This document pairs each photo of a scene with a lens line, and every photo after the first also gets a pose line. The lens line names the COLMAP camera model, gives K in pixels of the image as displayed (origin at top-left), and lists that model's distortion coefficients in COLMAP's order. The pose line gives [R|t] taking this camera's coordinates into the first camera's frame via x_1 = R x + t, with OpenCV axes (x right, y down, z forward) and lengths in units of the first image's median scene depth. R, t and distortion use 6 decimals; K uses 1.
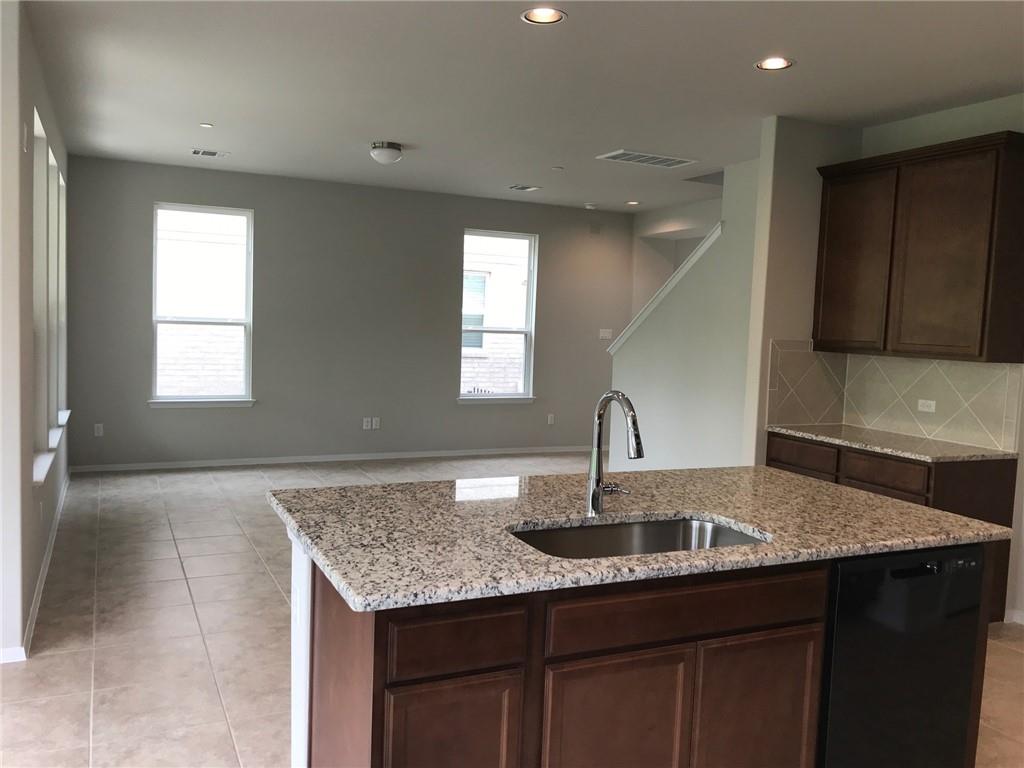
lens RADIAL K [[840.3, 0, 509.7], [0, 840.3, 382.7], [0, 0, 1]] dist [-0.004223, -0.044492]
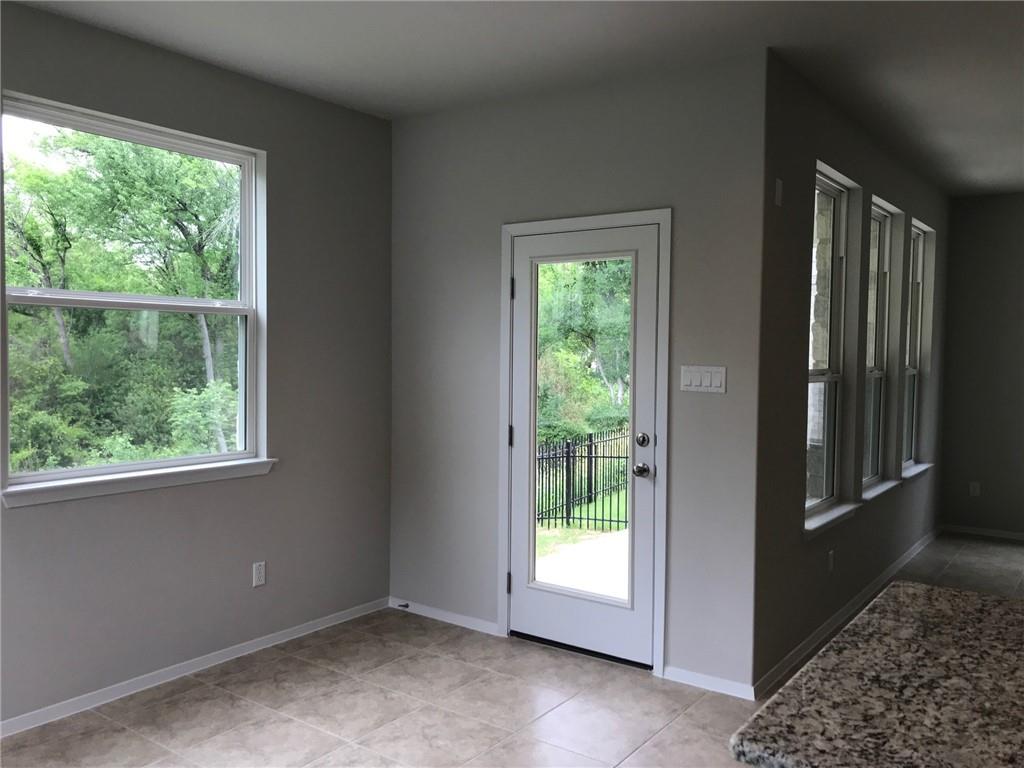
lens RADIAL K [[840.3, 0, 510.8], [0, 840.3, 383.0], [0, 0, 1]] dist [-0.004223, -0.044492]
pose [[0.453809, 0.014884, -0.890975, 0.302885], [-0.071778, 0.997222, -0.019901, -0.016732], [0.888203, 0.072984, 0.453617, 0.393795]]
